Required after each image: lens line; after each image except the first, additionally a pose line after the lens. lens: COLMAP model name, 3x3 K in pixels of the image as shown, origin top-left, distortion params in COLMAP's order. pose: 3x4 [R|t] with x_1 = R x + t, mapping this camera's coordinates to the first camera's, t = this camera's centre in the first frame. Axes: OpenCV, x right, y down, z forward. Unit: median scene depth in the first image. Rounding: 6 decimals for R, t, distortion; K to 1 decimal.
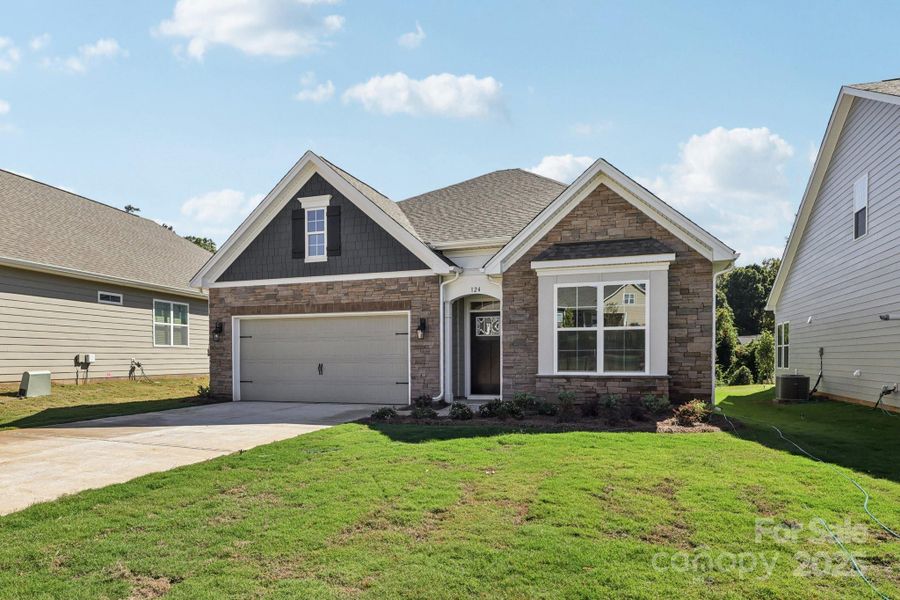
lens RADIAL K [[559.5, 0, 451.5], [0, 559.5, 367.7], [0, 0, 1]] dist [-0.003174, -0.001989]
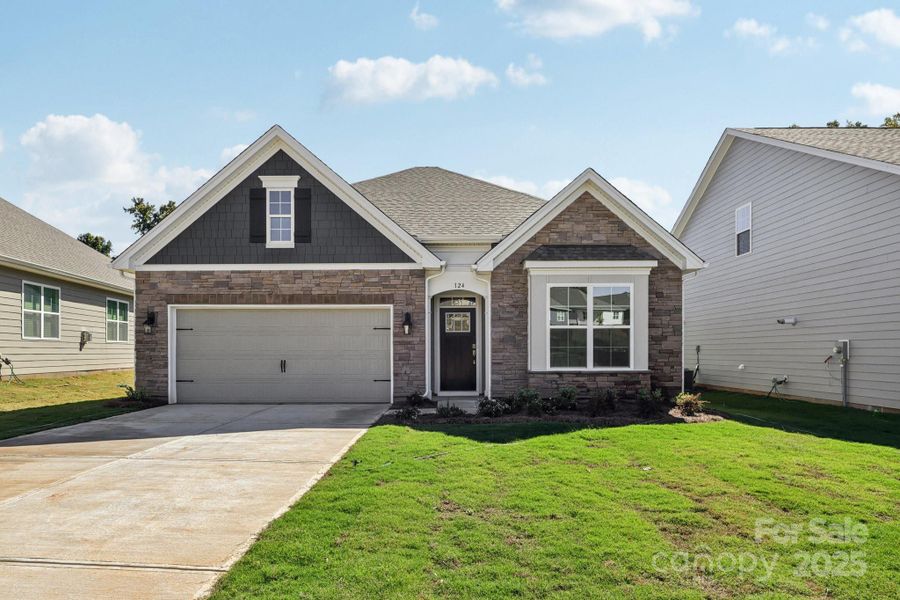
lens RADIAL K [[554.2, 0, 448.0], [0, 554.2, 353.7], [0, 0, 1]] dist [-0.001330, 0.000096]
pose [[0.951637, 0.001365, 0.307223, -0.276221], [0.003411, 0.999882, -0.015007, -0.003497], [-0.307207, 0.015329, 0.951519, 0.069817]]
